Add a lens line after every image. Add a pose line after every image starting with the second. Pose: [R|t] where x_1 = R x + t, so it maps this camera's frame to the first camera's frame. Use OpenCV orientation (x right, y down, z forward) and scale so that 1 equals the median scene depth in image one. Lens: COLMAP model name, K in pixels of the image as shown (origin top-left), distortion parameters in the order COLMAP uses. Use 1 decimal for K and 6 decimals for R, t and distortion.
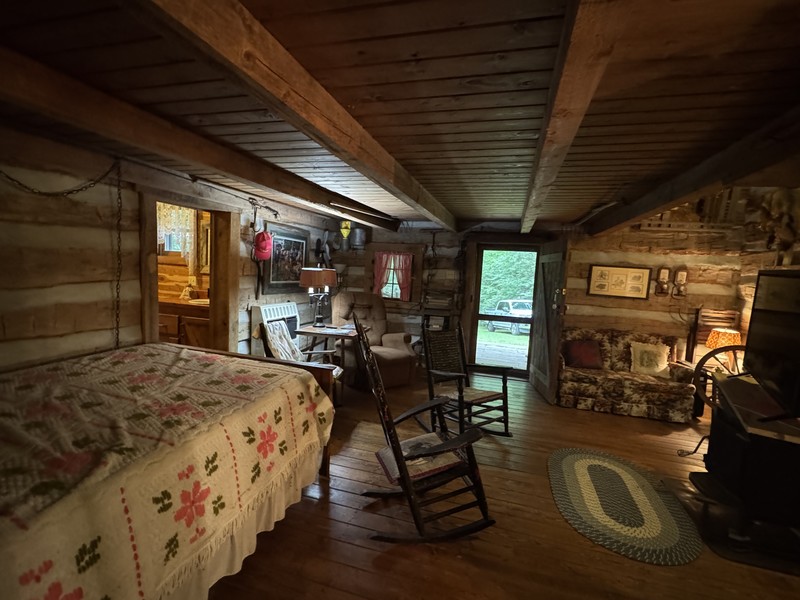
lens RADIAL K [[373.2, 0, 397.9], [0, 373.2, 304.5], [0, 0, 1]] dist [-0.002360, 0.000009]
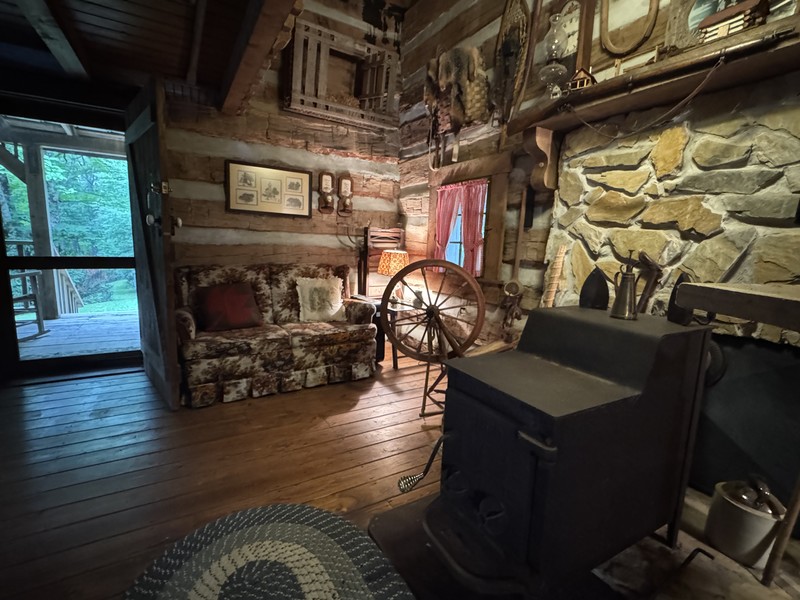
lens RADIAL K [[373.2, 0, 399.1], [0, 373.2, 299.8], [0, 0, 1]] dist [-0.002360, 0.000009]
pose [[0.681044, -0.141530, 0.718435, 0.260093], [0.067522, 0.989101, 0.130843, 0.063806], [-0.729123, -0.040600, 0.683178, 0.398643]]
